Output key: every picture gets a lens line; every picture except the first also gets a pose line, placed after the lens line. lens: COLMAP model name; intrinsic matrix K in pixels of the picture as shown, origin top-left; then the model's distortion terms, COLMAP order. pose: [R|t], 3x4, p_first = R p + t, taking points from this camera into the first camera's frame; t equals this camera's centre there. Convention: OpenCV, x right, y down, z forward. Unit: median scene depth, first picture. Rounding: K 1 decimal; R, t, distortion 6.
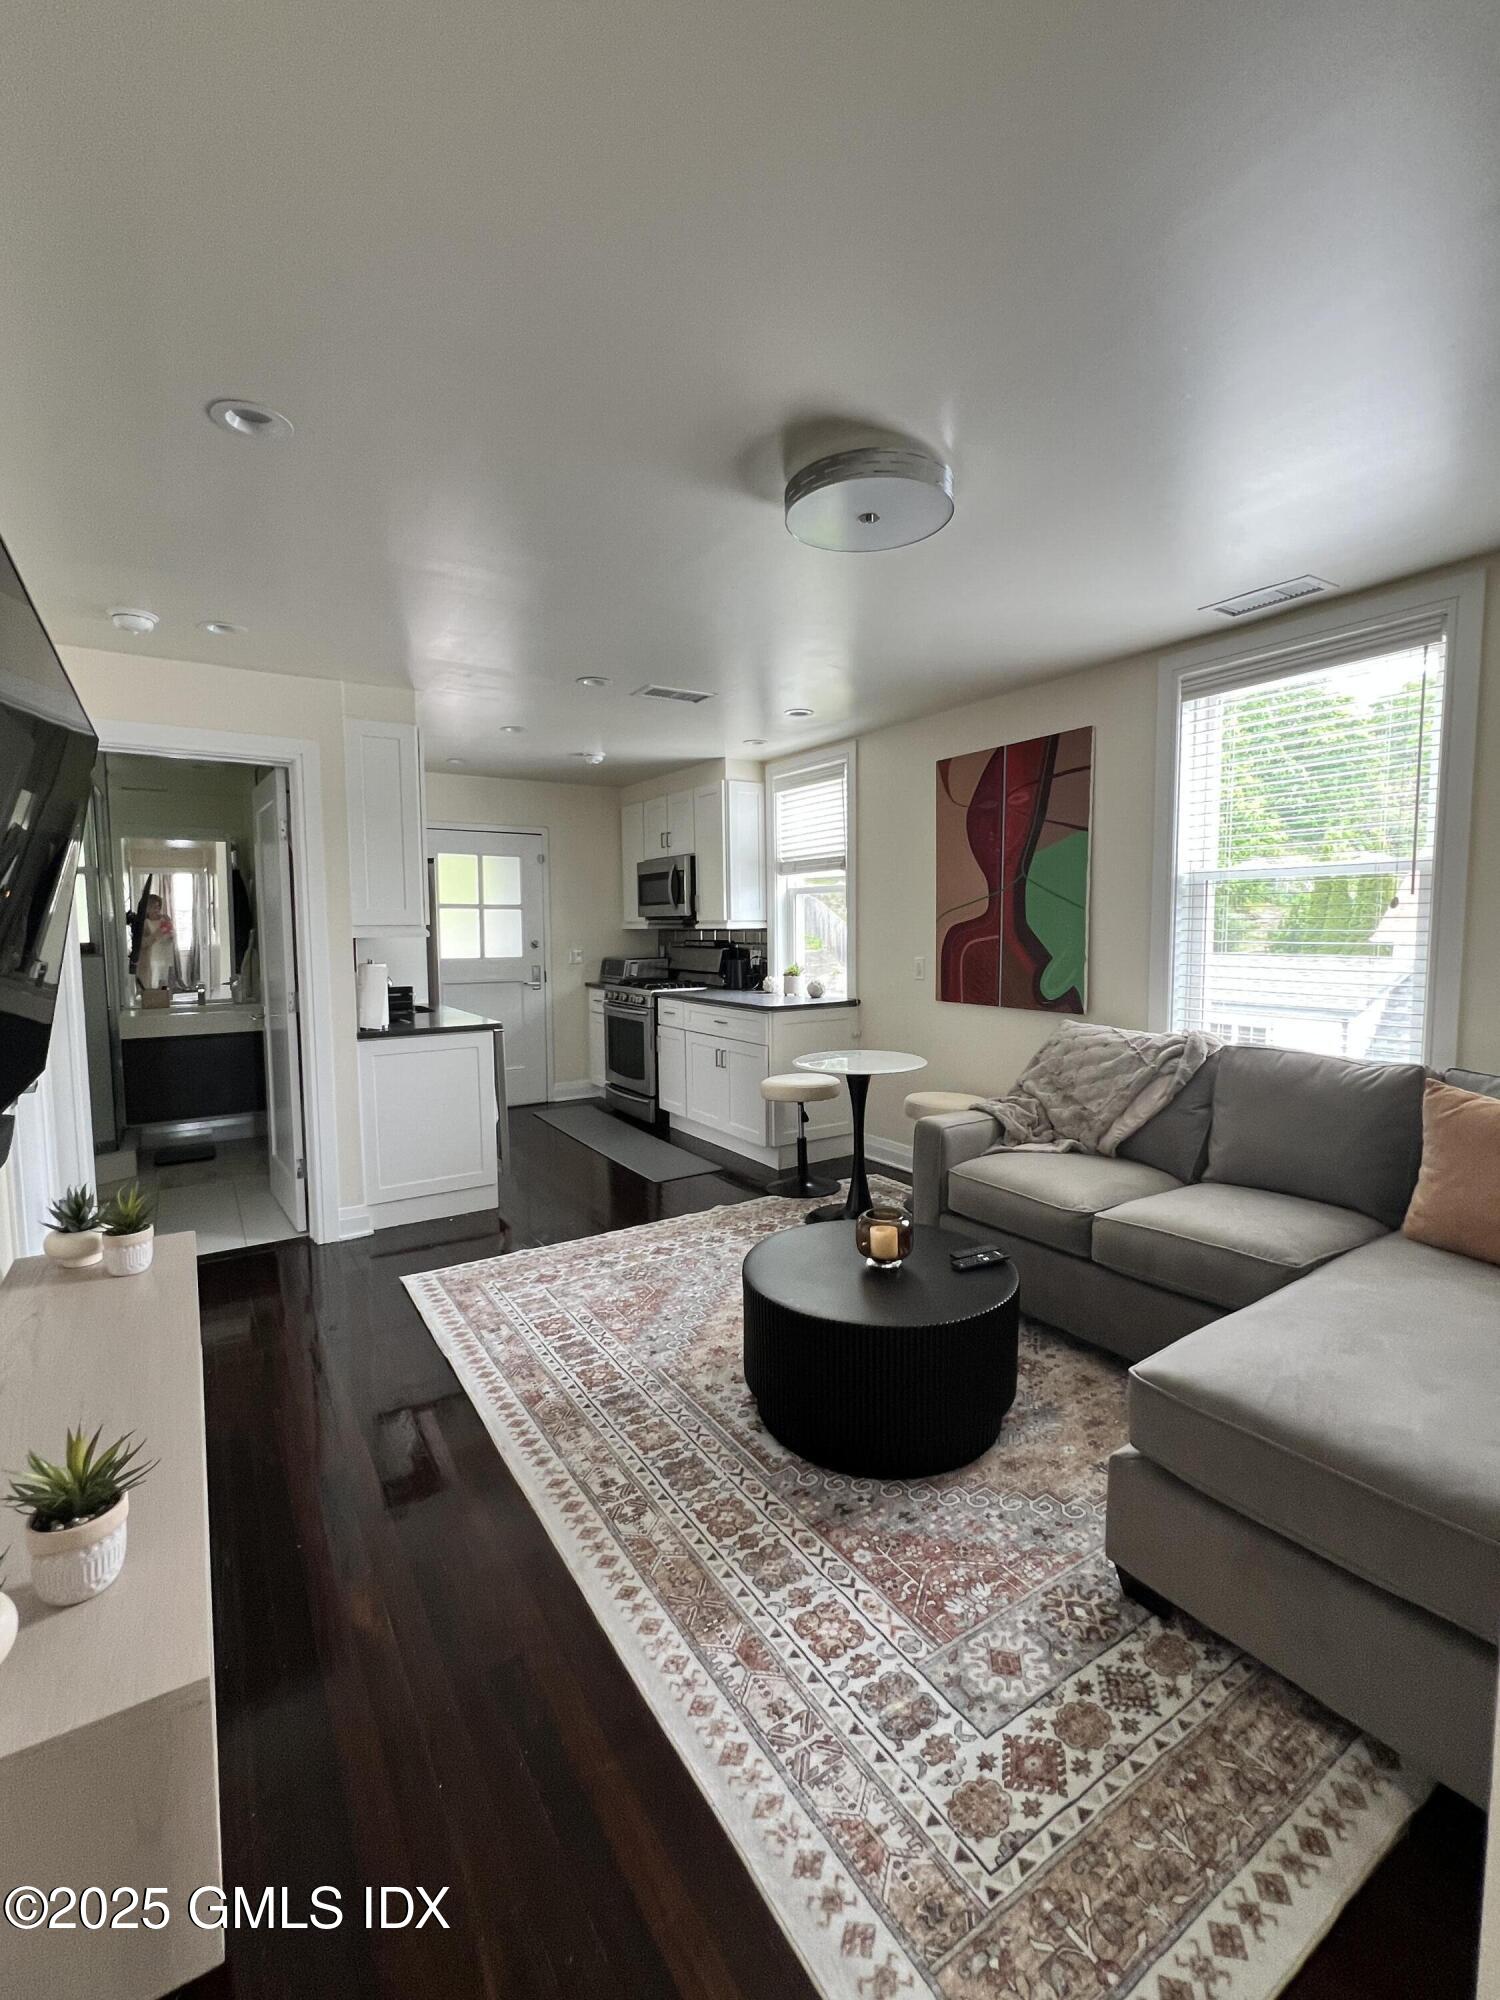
lens RADIAL K [[871.5, 0, 746.9], [0, 871.5, 998.0], [0, 0, 1]] dist [-0.003665, 0.001521]
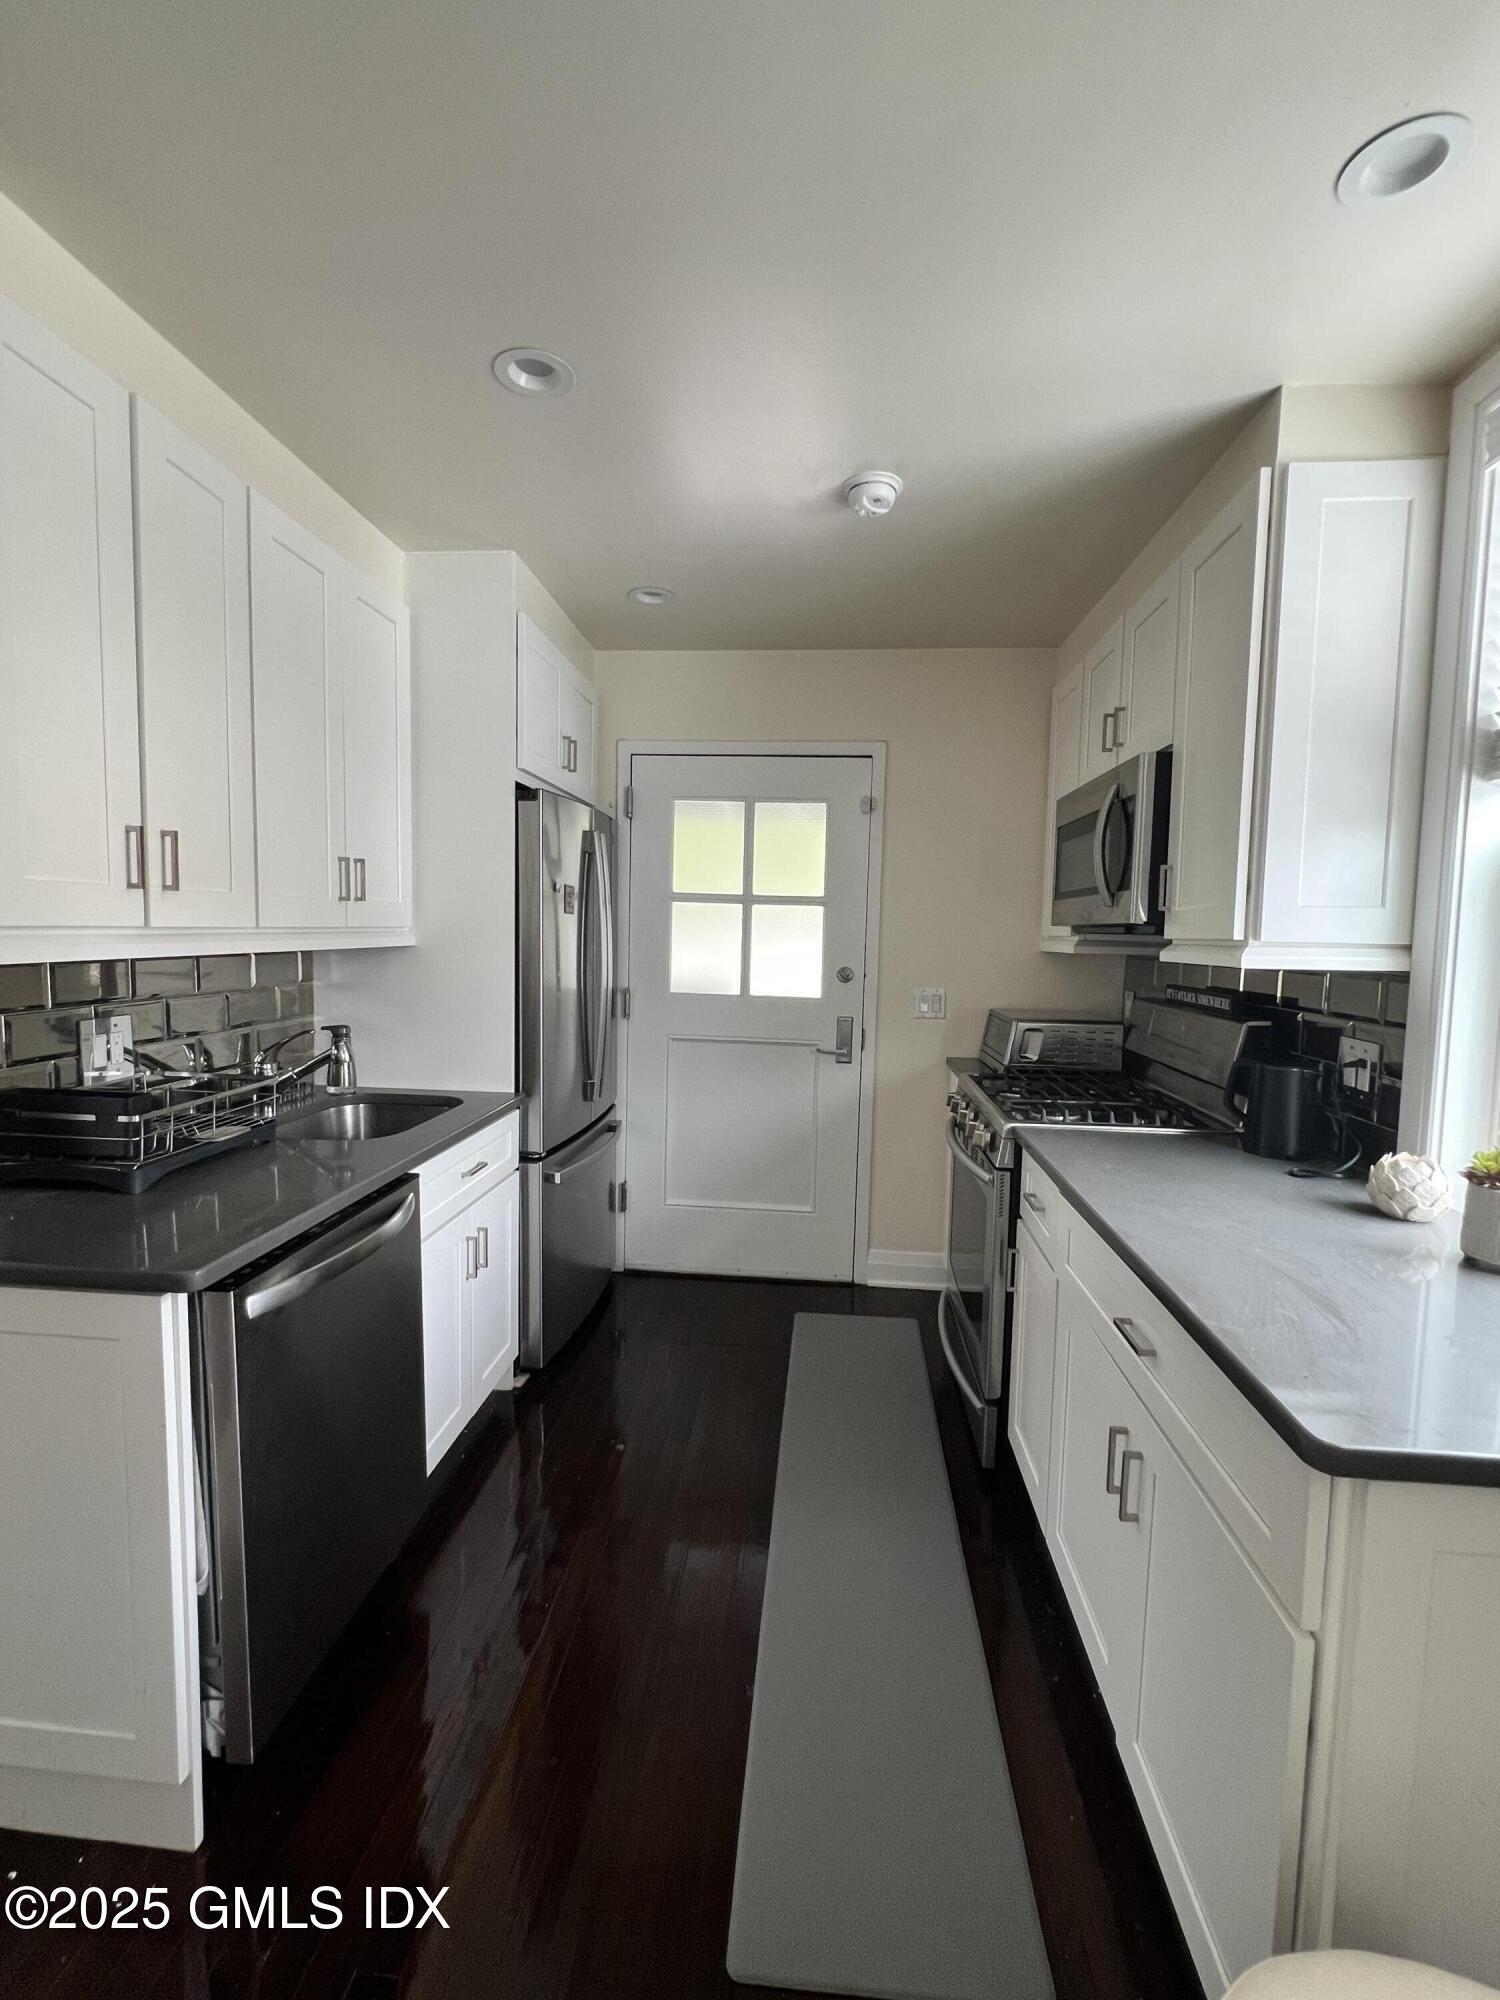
lens RADIAL K [[871.5, 0, 752.6], [0, 871.5, 997.9], [0, 0, 1]] dist [-0.003665, 0.001521]
pose [[0.790794, 0.069451, -0.608130, 0.033323], [-0.074853, 0.997058, 0.016531, -0.076330], [0.607489, 0.032448, 0.793665, 0.818467]]
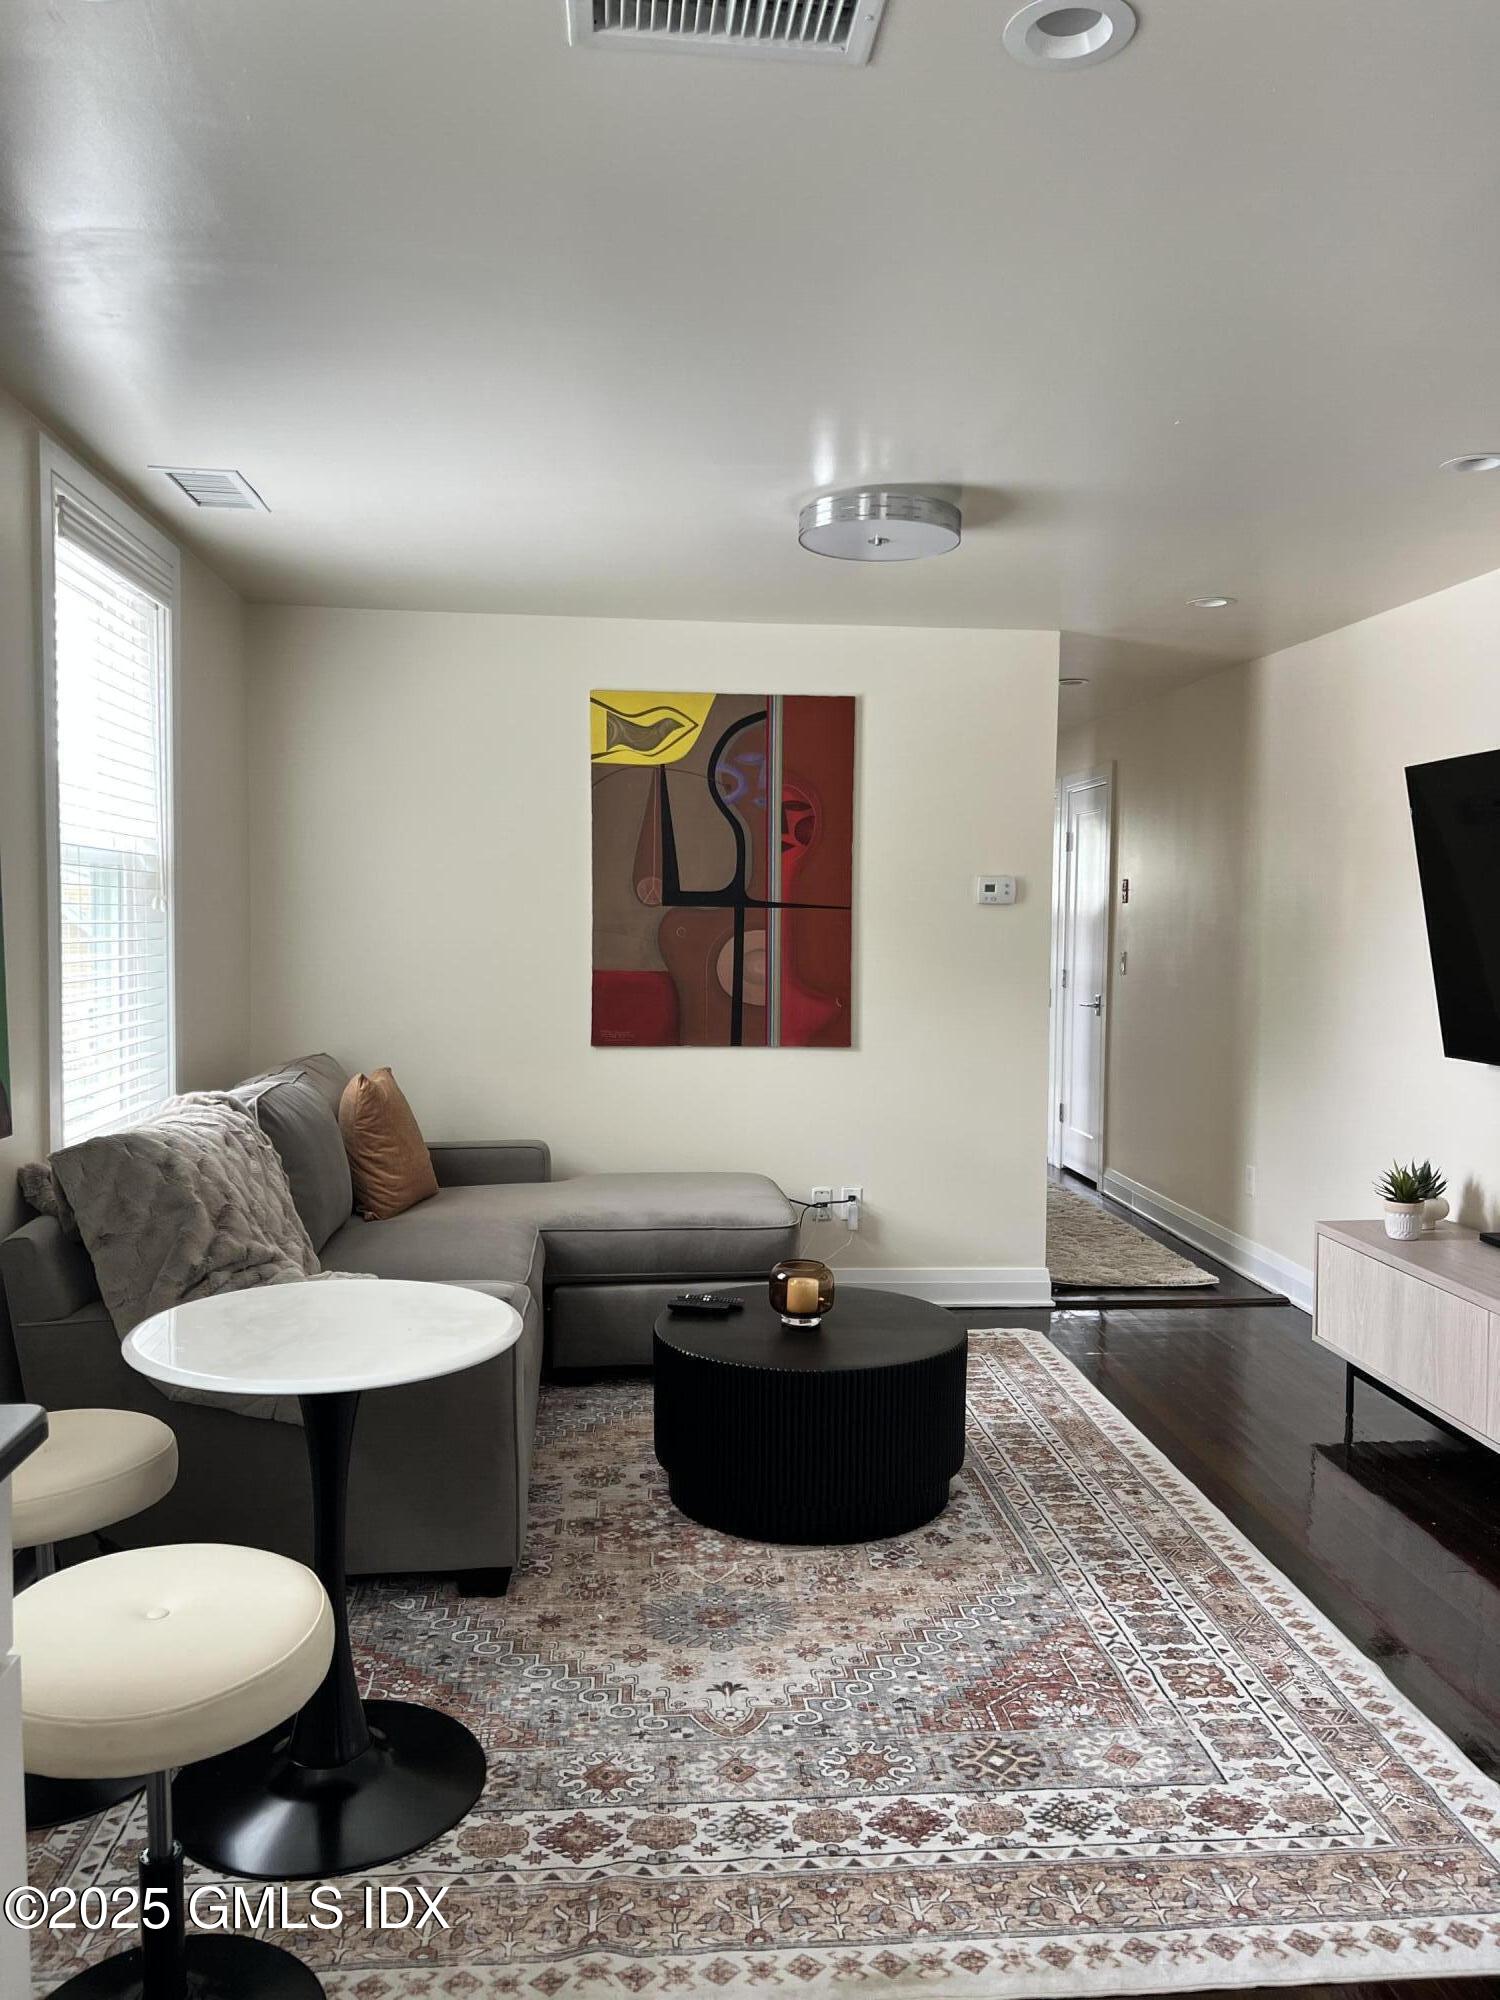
lens RADIAL K [[1490.6, 0, 746.8], [0, 1490.6, 999.8], [0, 0, 1]] dist [-0.006814, -0.003214]
pose [[-0.886837, -0.024303, 0.461443, -0.362282], [0.039303, 0.991030, 0.127731, -0.158988], [-0.460408, 0.131412, -0.877926, 1.759127]]
